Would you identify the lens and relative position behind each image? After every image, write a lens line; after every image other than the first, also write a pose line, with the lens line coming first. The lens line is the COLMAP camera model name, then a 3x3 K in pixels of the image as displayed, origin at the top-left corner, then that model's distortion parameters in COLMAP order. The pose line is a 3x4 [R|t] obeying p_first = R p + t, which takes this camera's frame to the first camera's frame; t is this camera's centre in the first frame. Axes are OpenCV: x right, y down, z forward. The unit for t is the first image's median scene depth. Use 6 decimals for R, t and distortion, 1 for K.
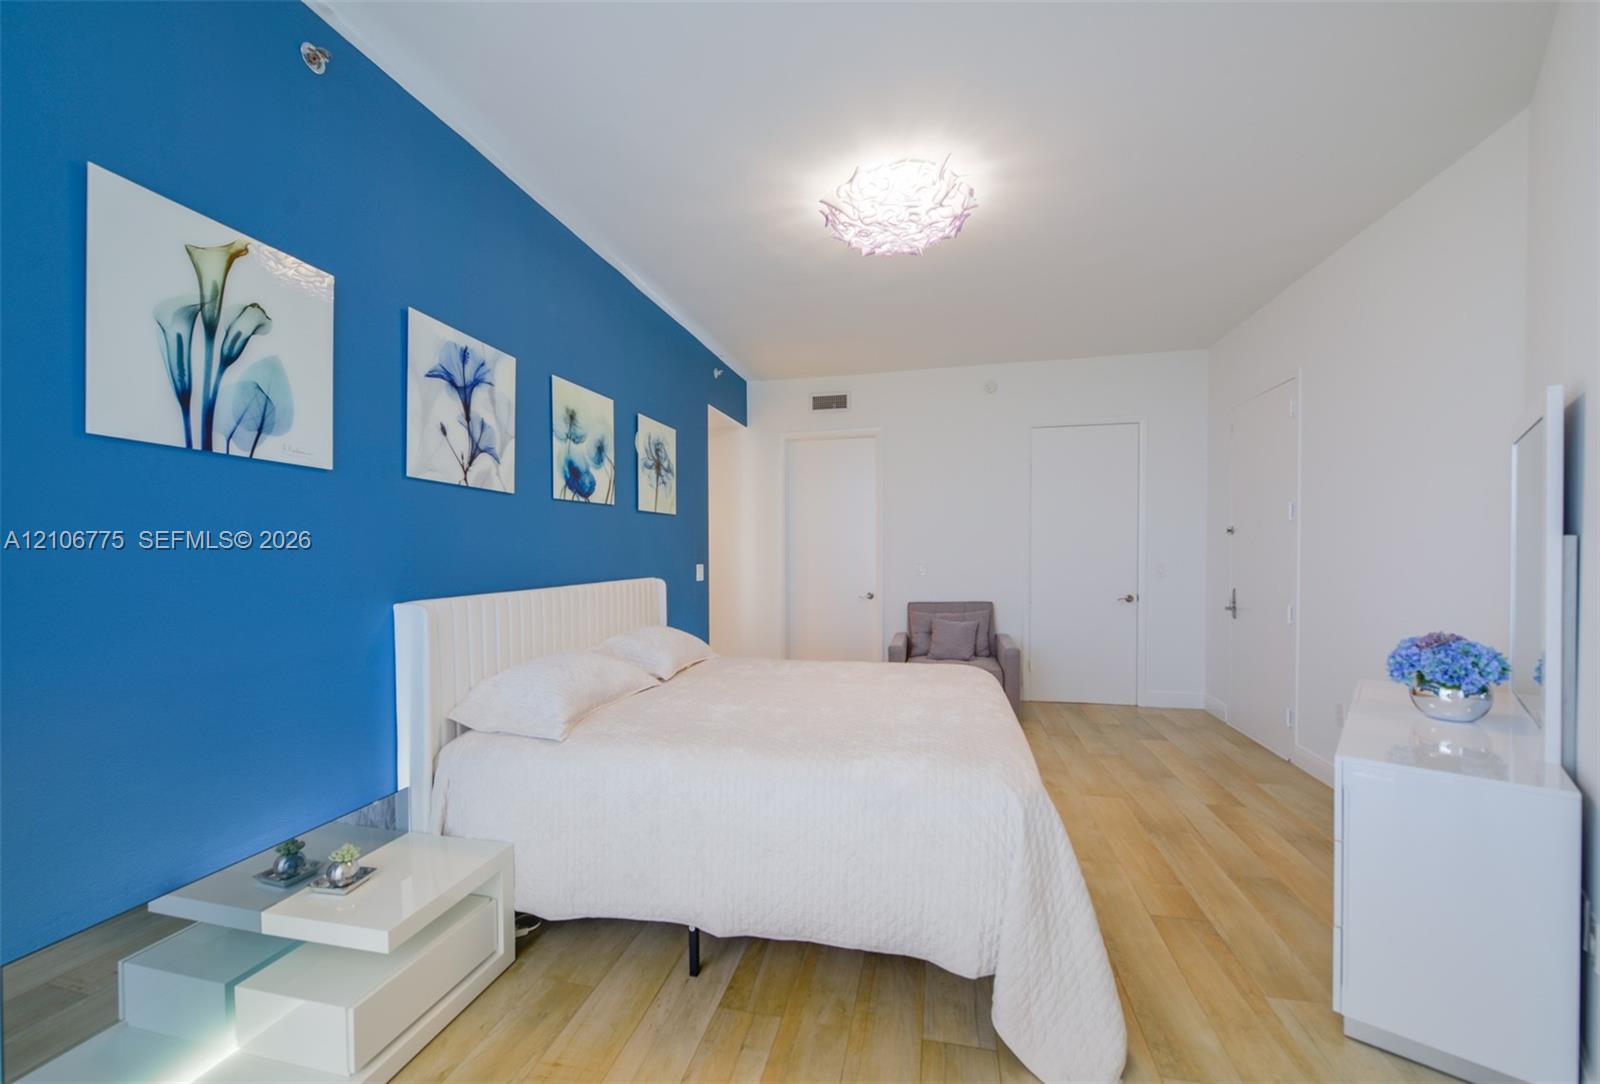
lens RADIAL K [[643.1, 0, 791.5], [0, 643.1, 553.0], [0, 0, 1]] dist [0.002826, -0.002764]
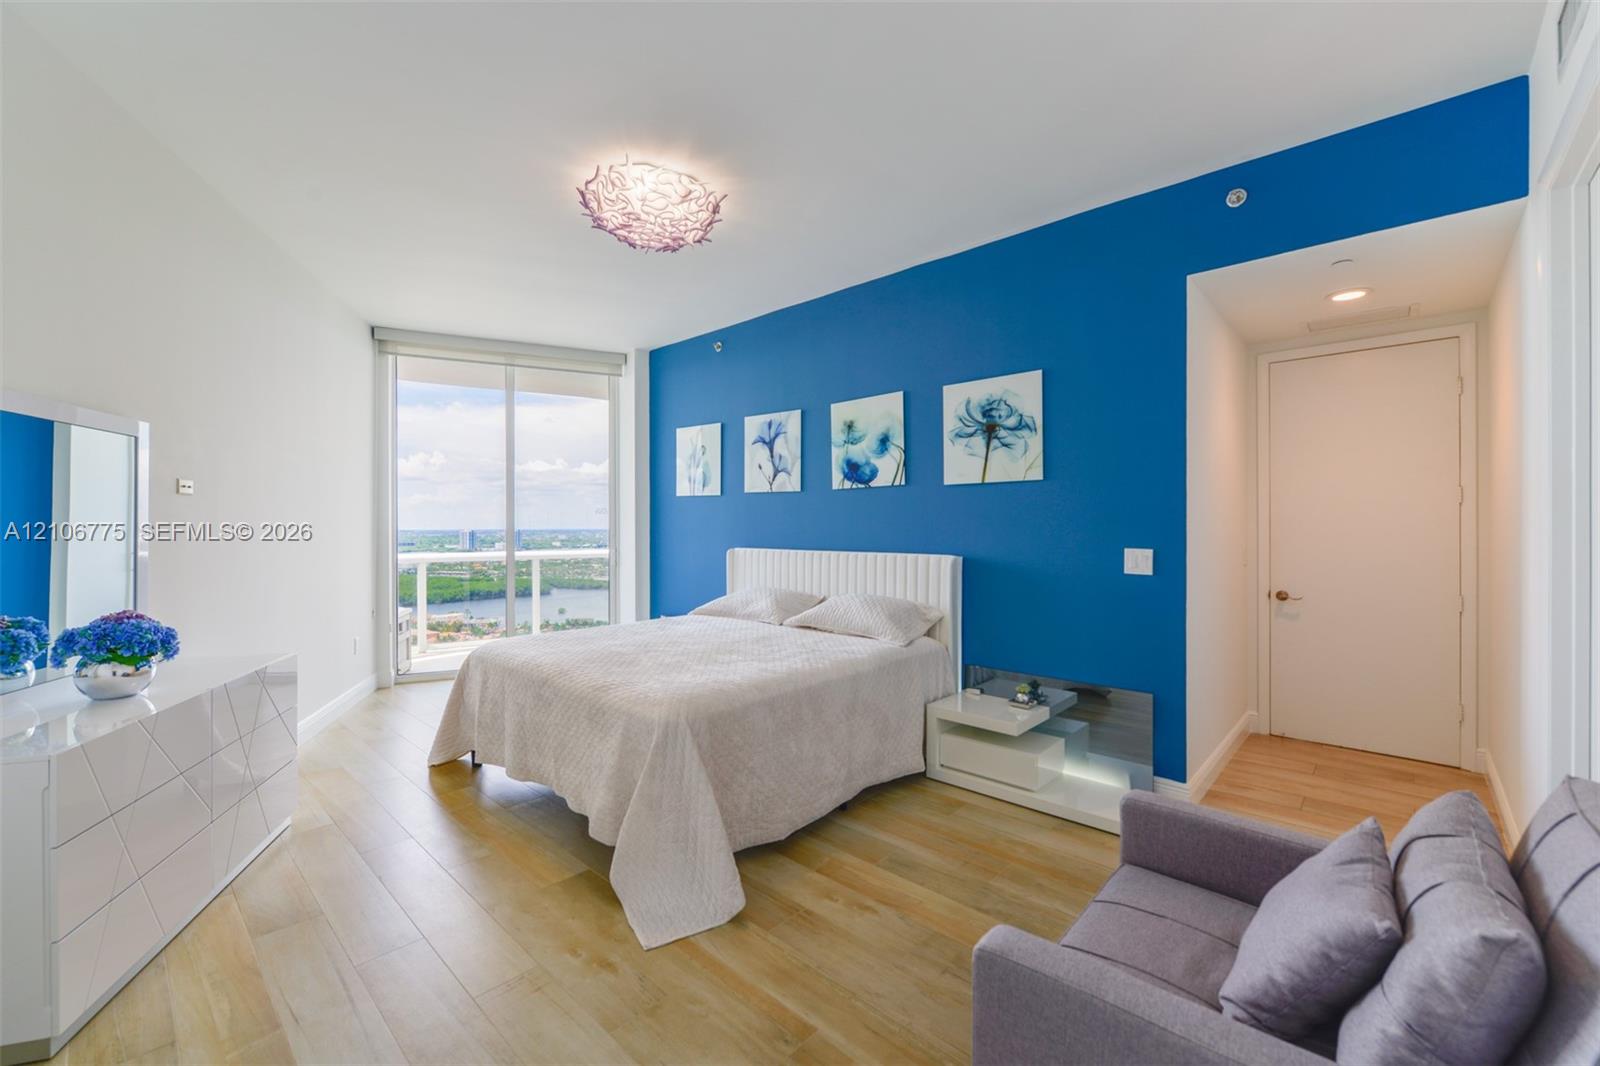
lens RADIAL K [[650.4, 0, 802.8], [0, 650.4, 524.4], [0, 0, 1]] dist [-0.005100, -0.000005]
pose [[-0.488539, 0.007420, -0.872511, 1.075607], [0.000271, 0.999965, 0.008352, -0.021778], [0.872542, 0.003844, -0.488524, 1.901678]]
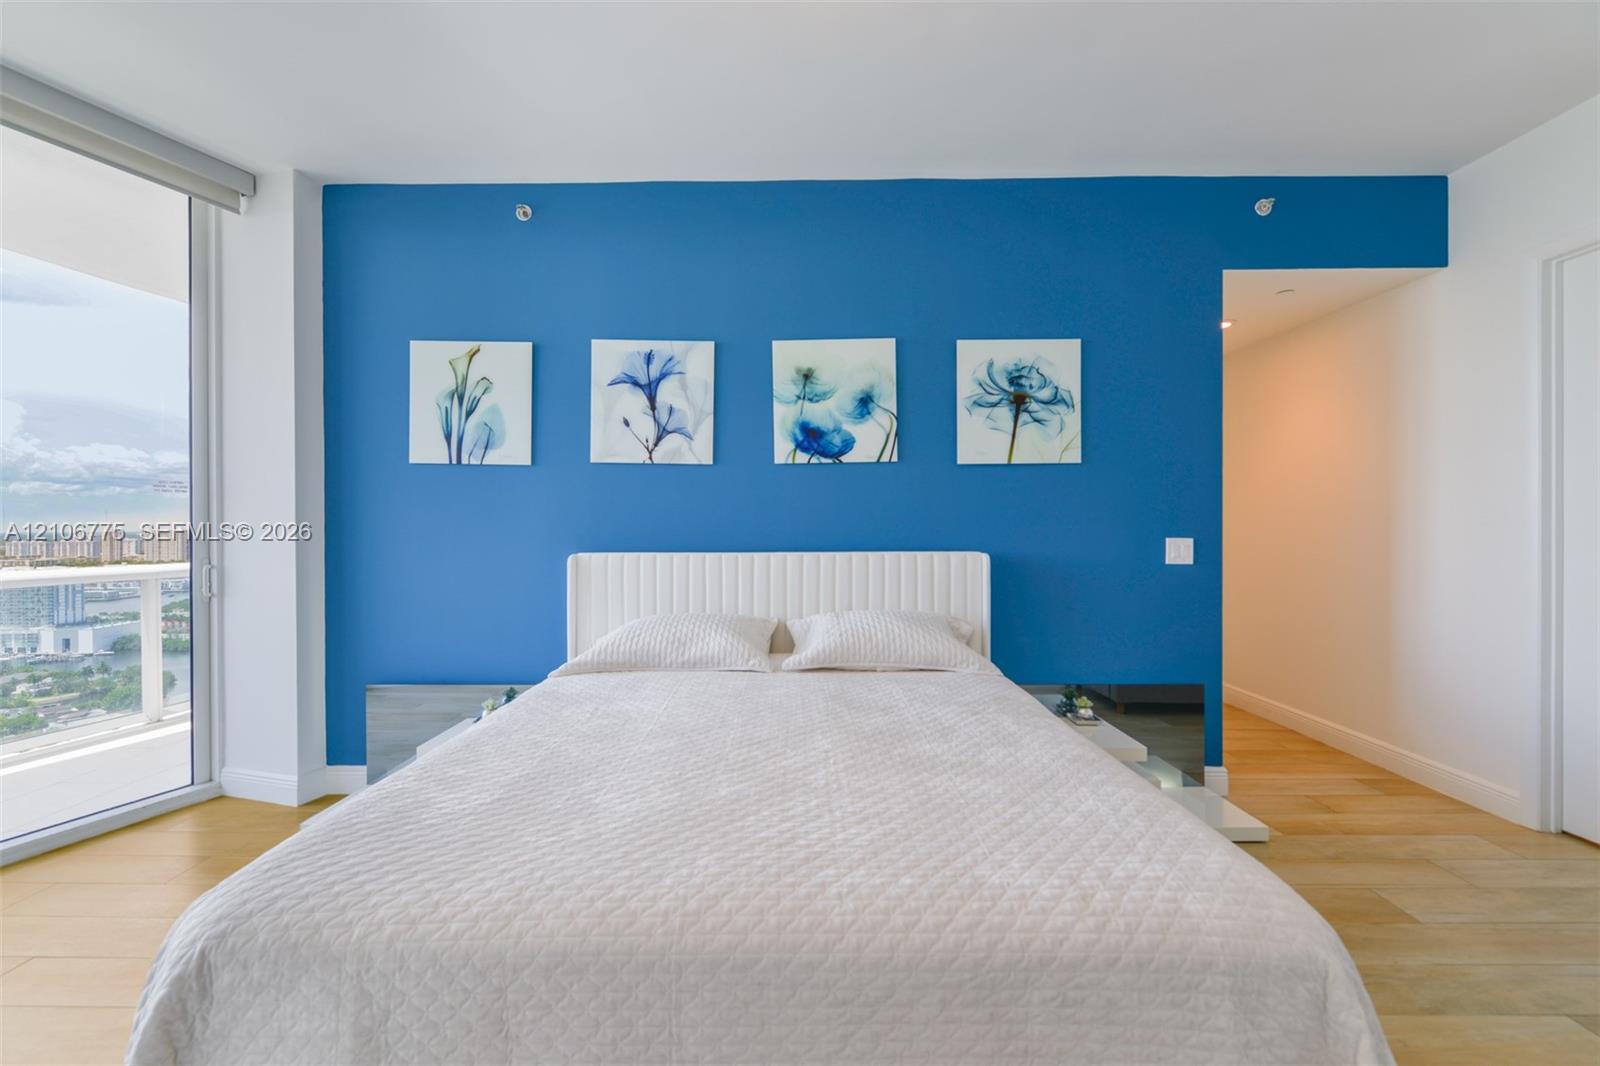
lens RADIAL K [[643.1, 0, 796.6], [0, 643.1, 521.6], [0, 0, 1]] dist [0.002826, -0.002764]
pose [[0.223543, 0.005337, -0.974680, 0.706570], [-0.003057, 0.999984, 0.004775, 0.000207], [0.974689, 0.001912, 0.223555, 0.930540]]
